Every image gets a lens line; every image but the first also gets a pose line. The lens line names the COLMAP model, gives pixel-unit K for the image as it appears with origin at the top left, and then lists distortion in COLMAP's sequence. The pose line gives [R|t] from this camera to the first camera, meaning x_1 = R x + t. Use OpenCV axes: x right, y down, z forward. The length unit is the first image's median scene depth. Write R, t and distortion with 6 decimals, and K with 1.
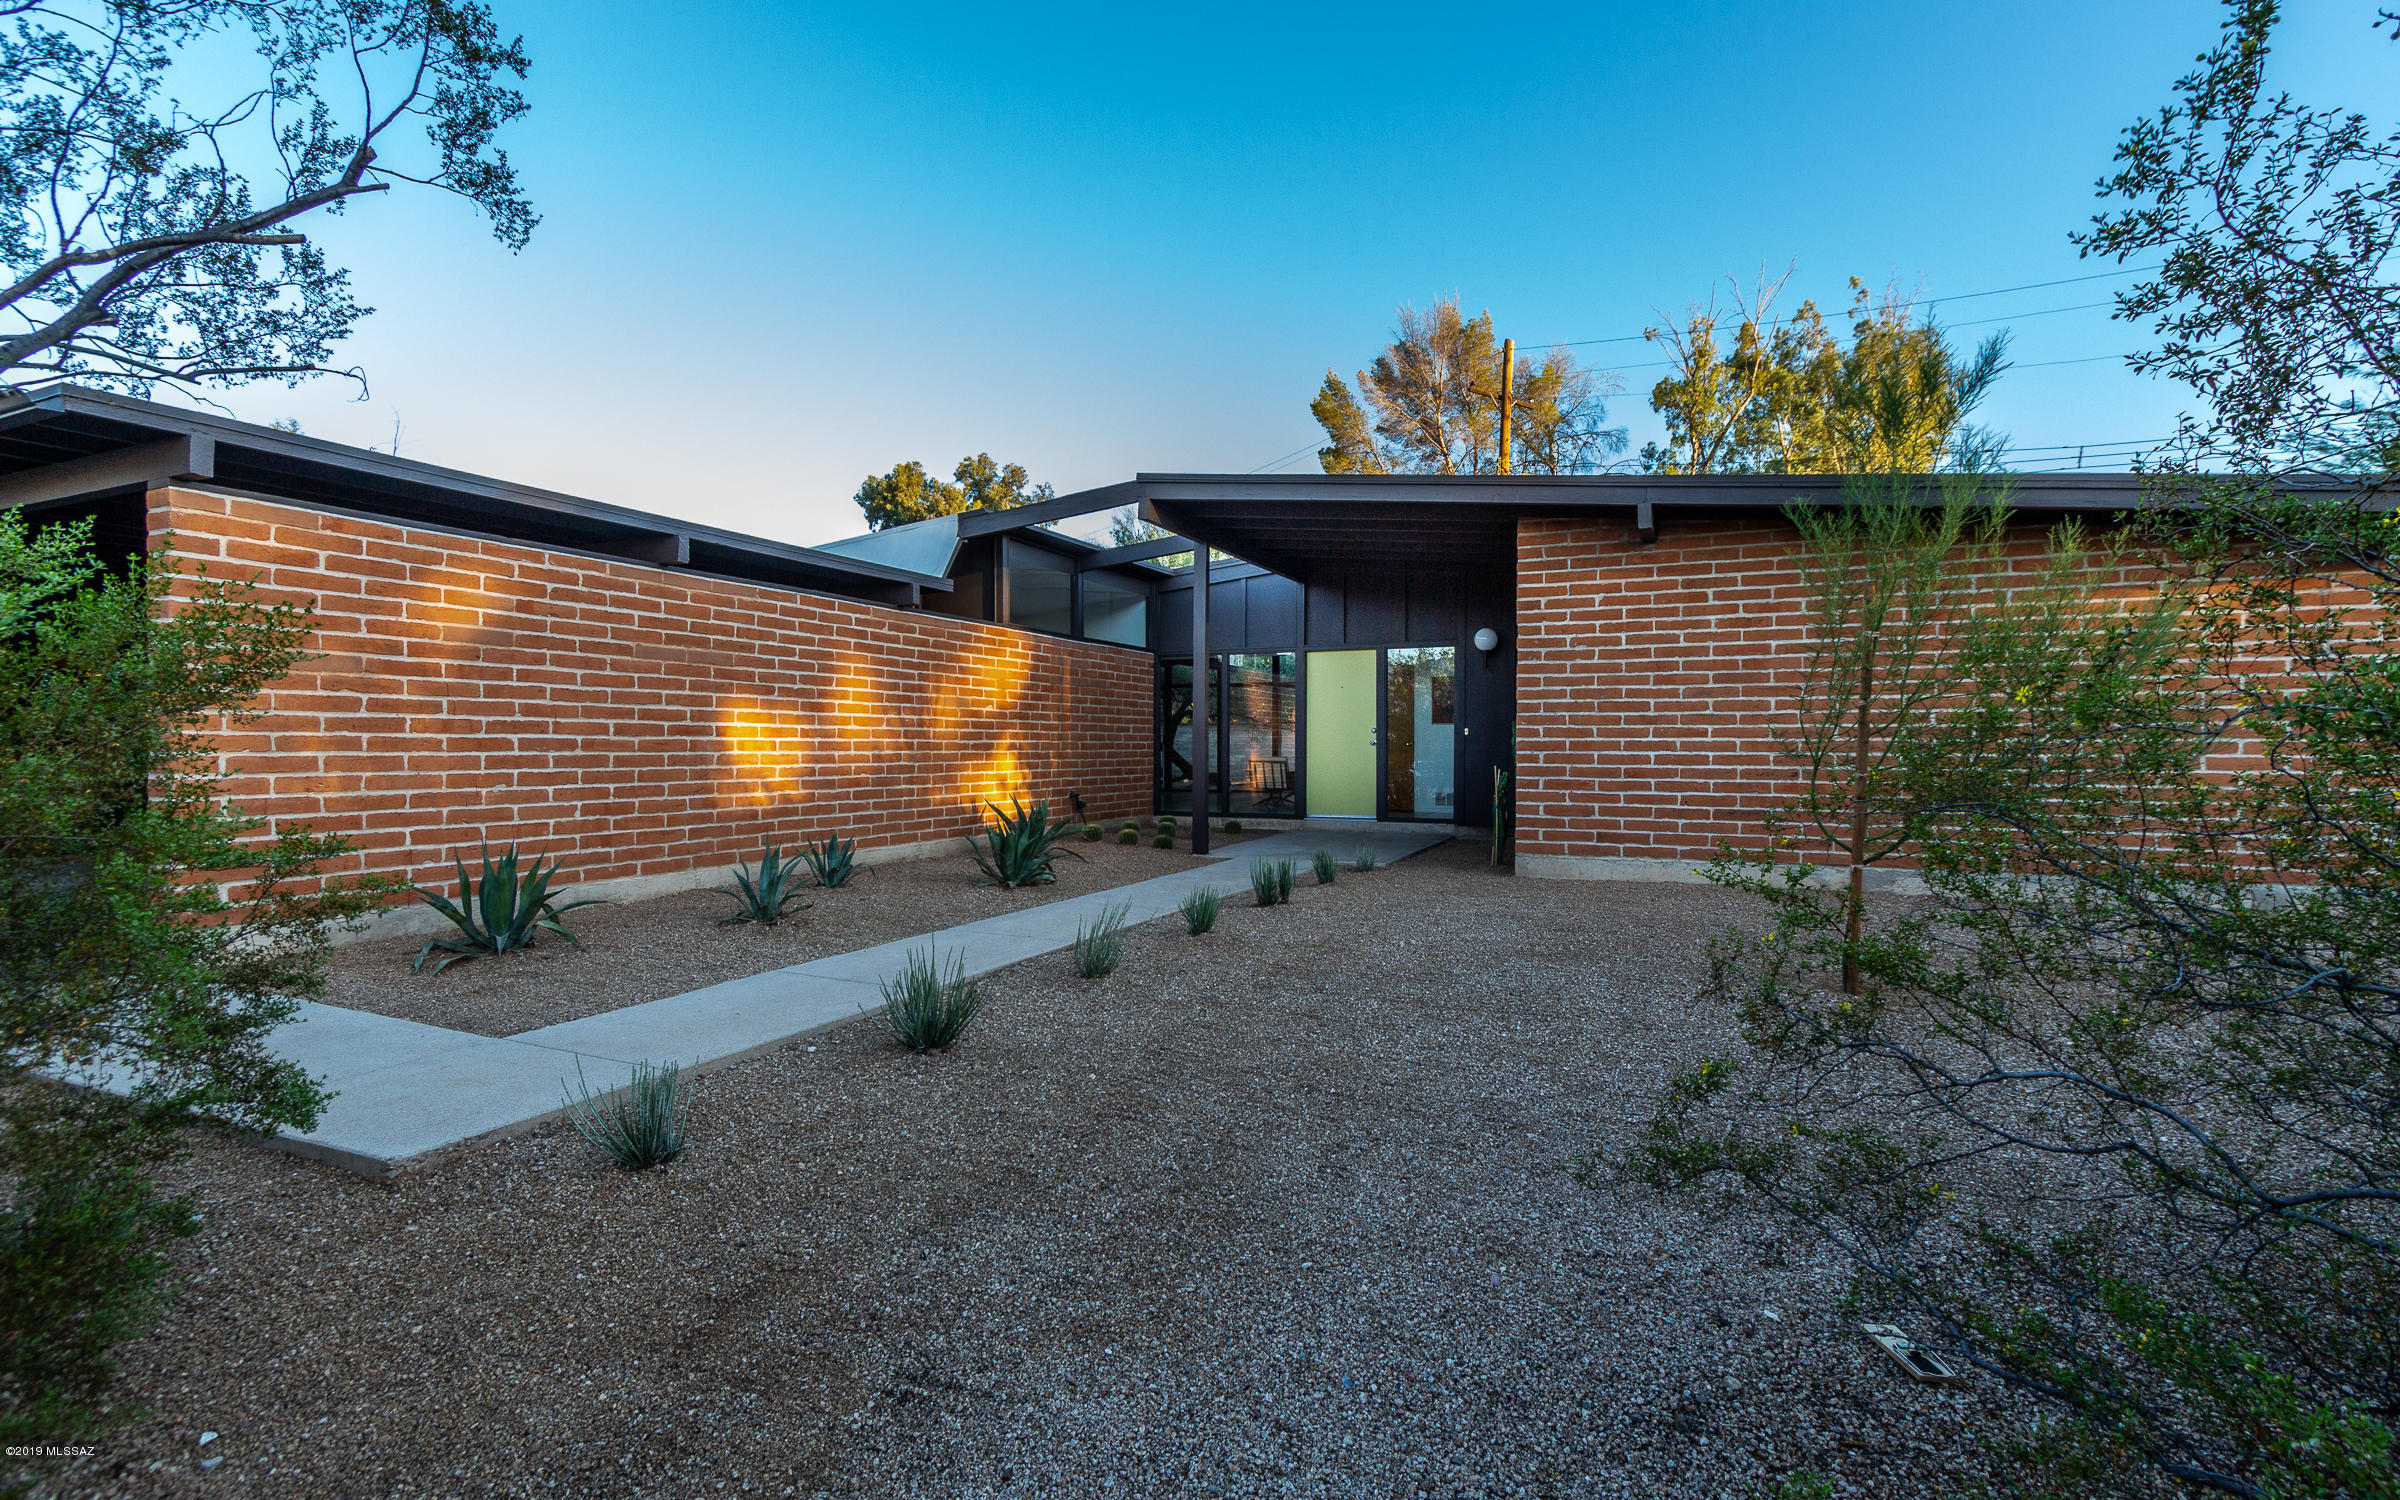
lens RADIAL K [[1110.2, 0, 1200.2], [0, 1110.2, 736.8], [0, 0, 1]] dist [0.003399, -0.000092]
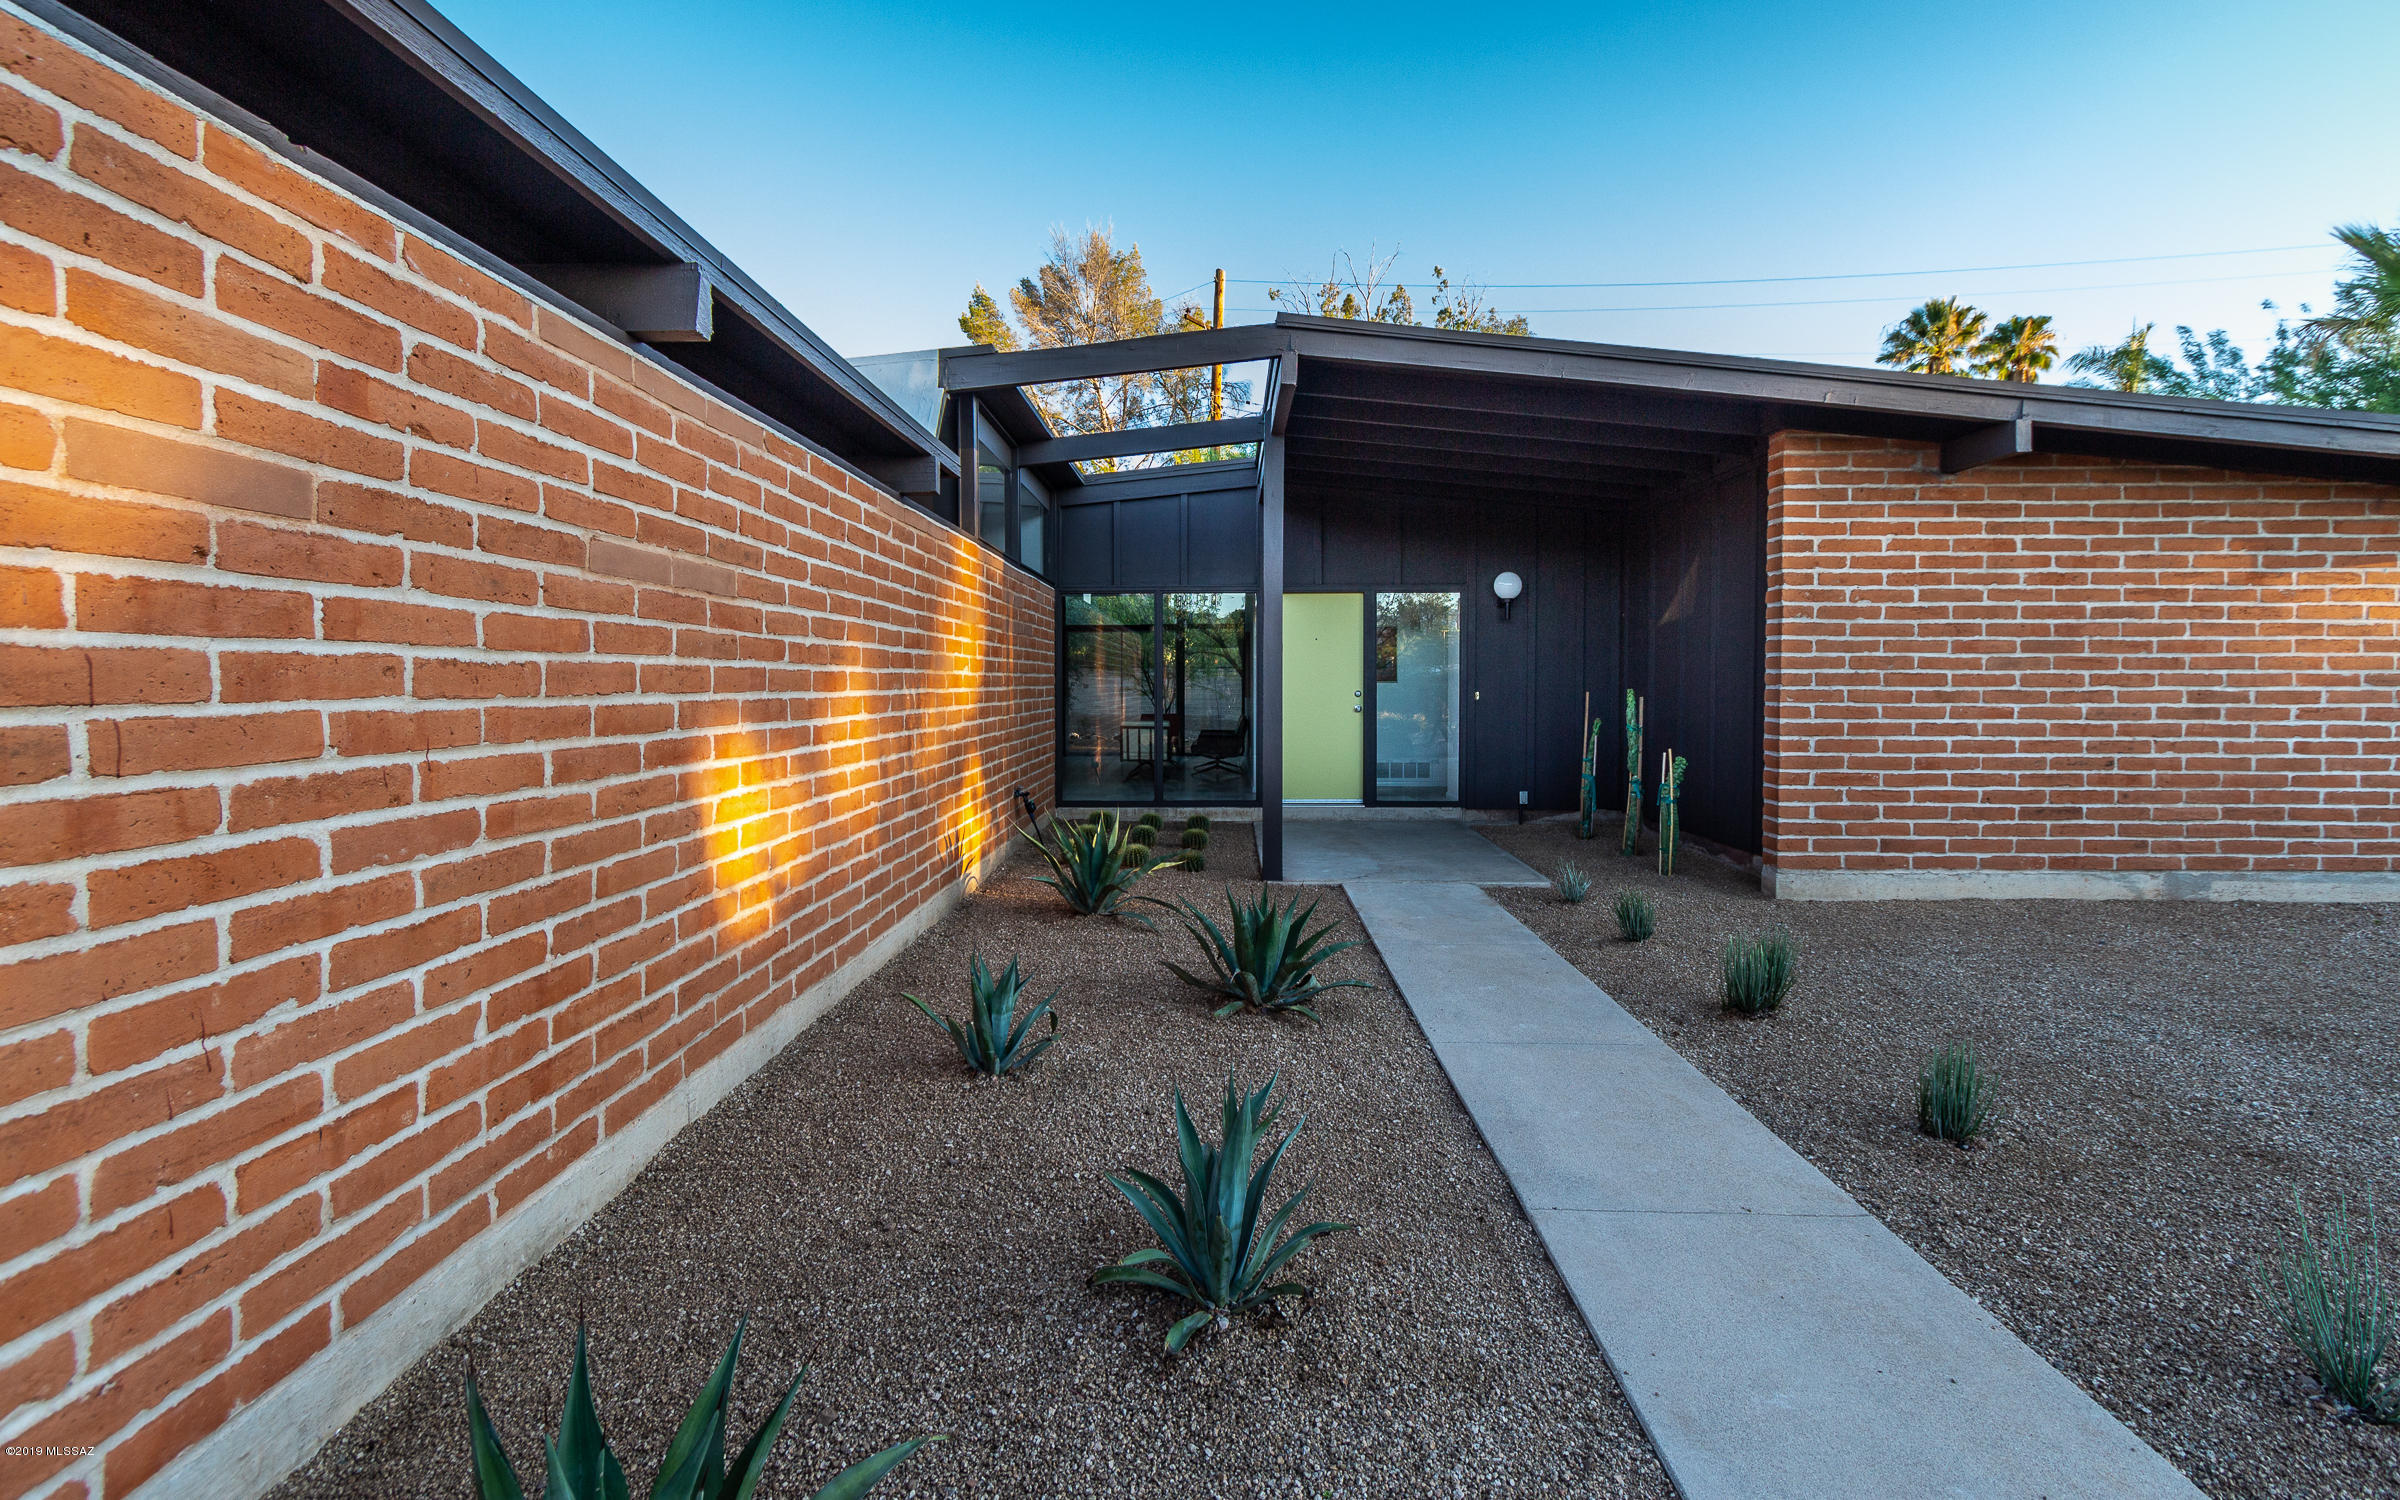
lens RADIAL K [[1084.2, 0, 1198.9], [0, 1084.2, 690.7], [0, 0, 1]] dist [0.011450, -0.005528]
pose [[0.919116, -0.005490, 0.393950, -0.400153], [-0.001069, 0.999864, 0.016428, -0.032170], [-0.393986, -0.015521, 0.918985, 0.499171]]
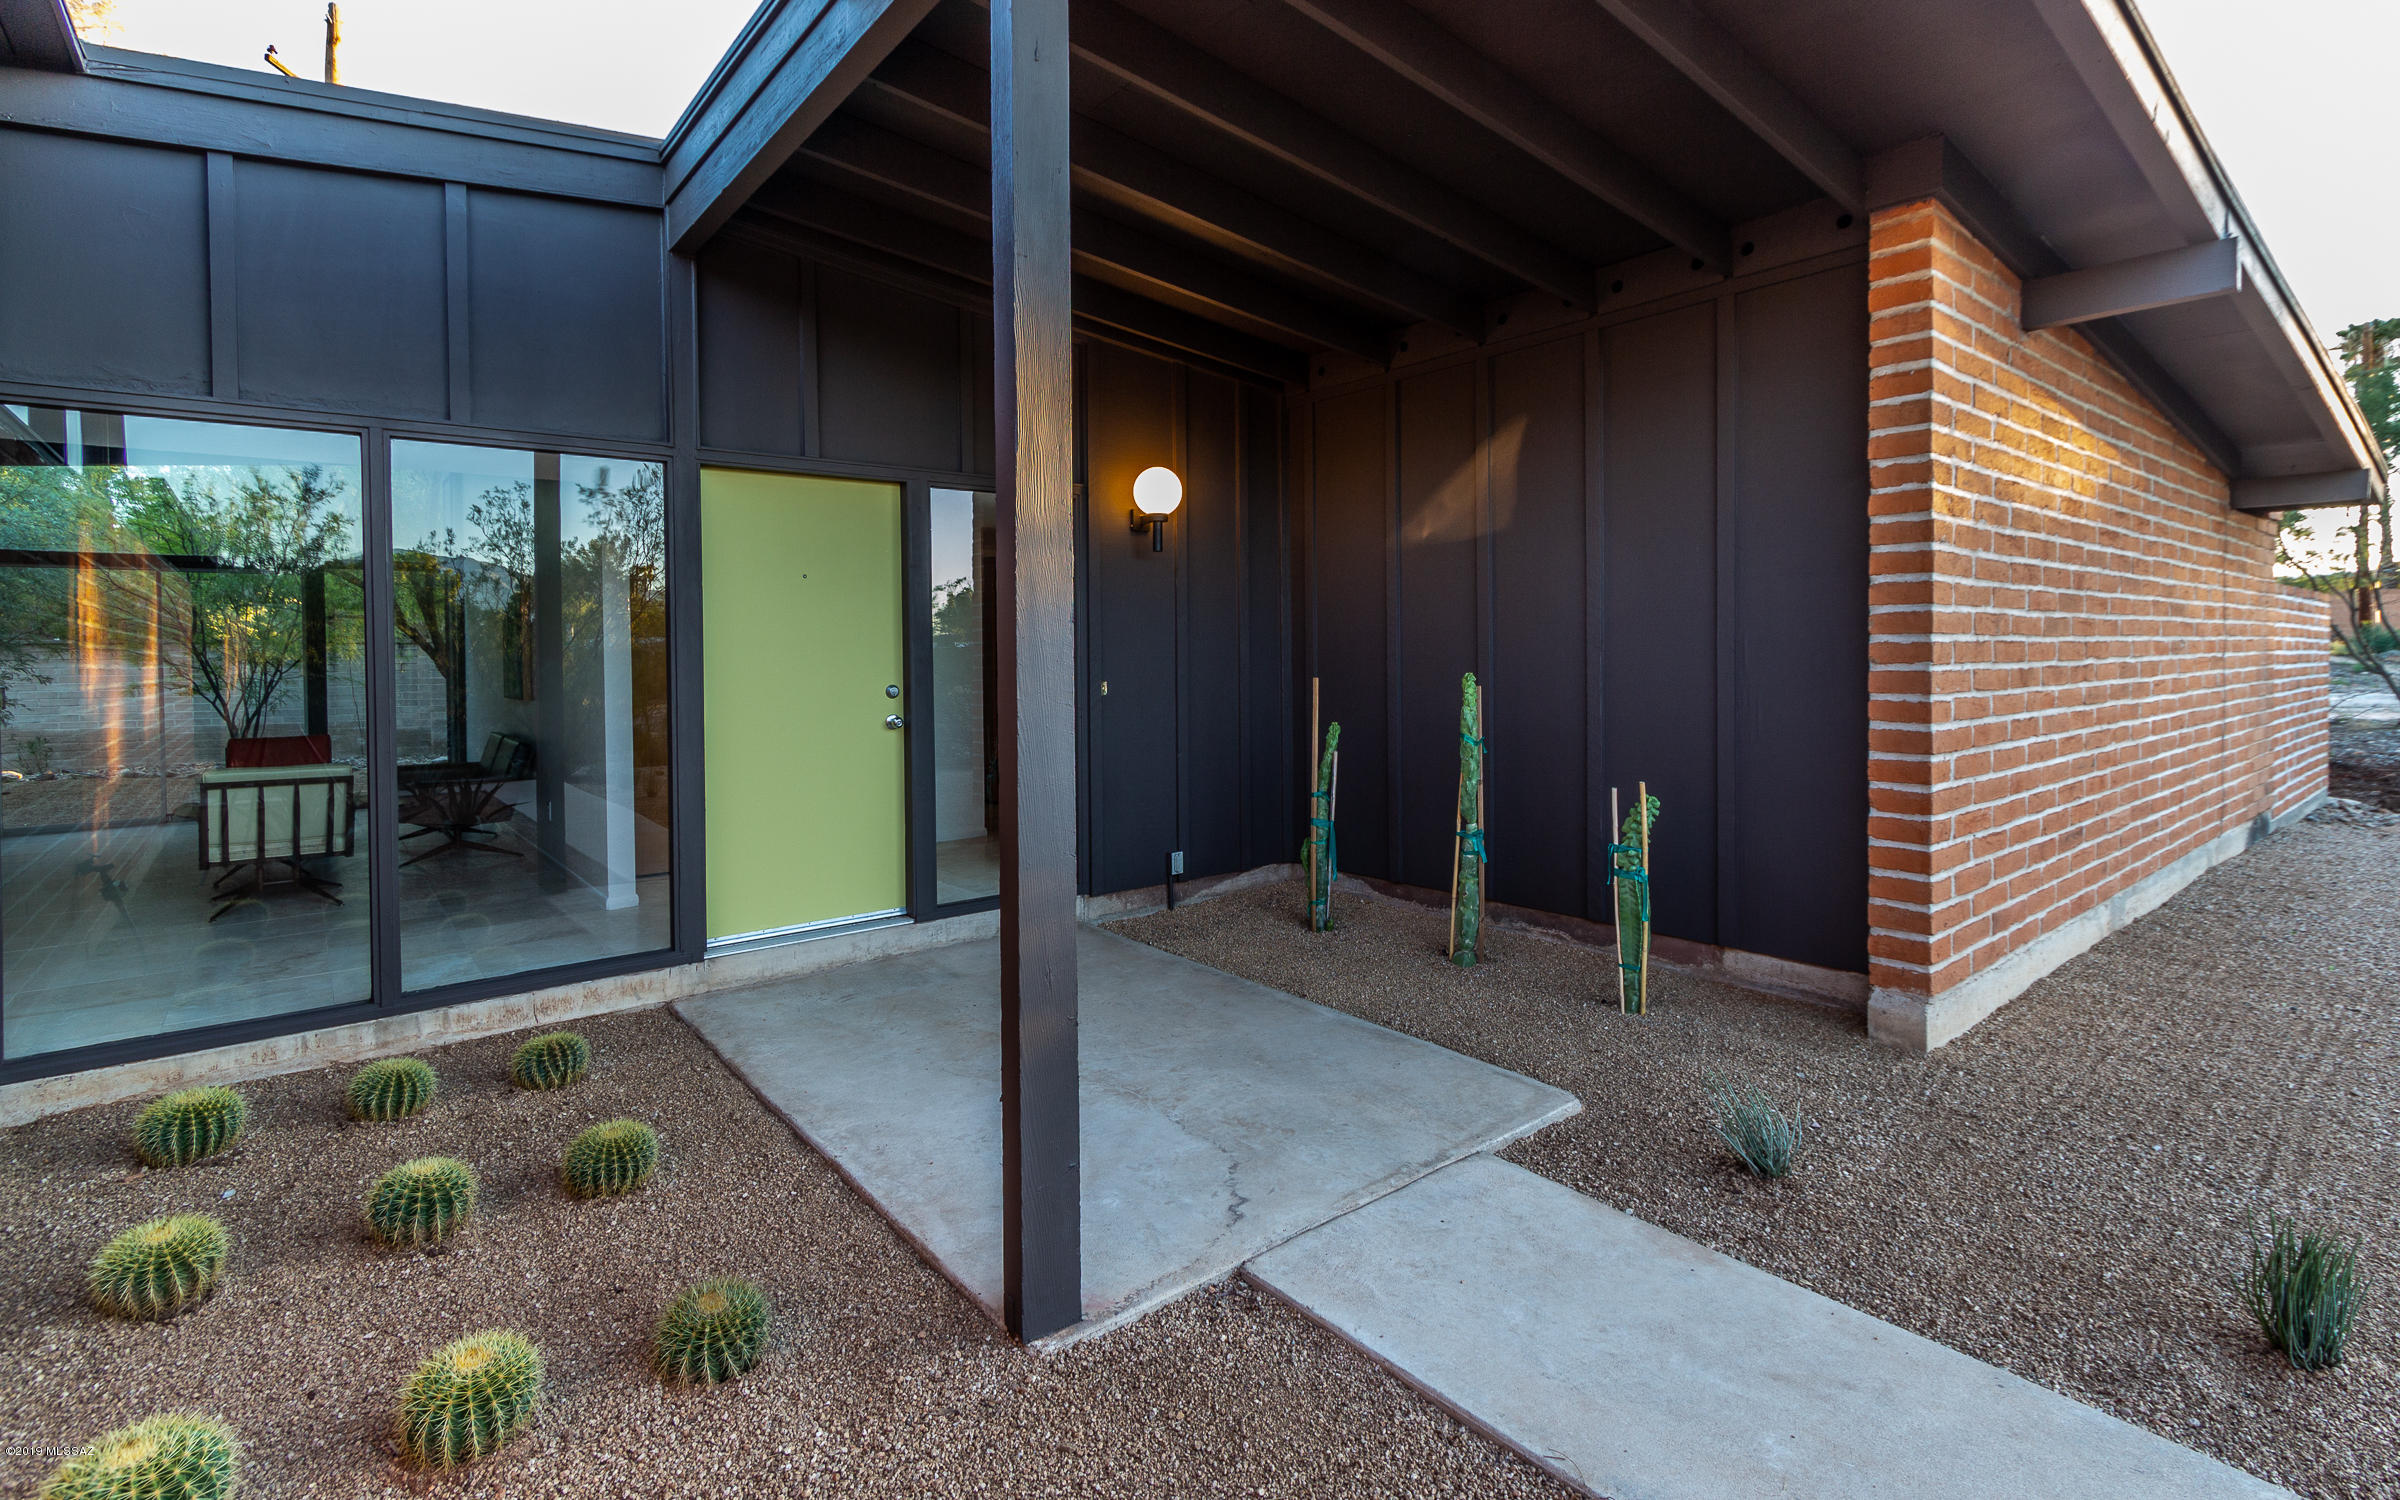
lens RADIAL K [[1104.1, 0, 1206.4], [0, 1104.1, 682.4], [0, 0, 1]] dist [-0.002910, -0.001430]
pose [[0.435469, -0.029510, 0.899720, -0.220360], [0.005329, 0.999530, 0.030204, -0.030802], [-0.900188, -0.008359, 0.435422, 1.133541]]
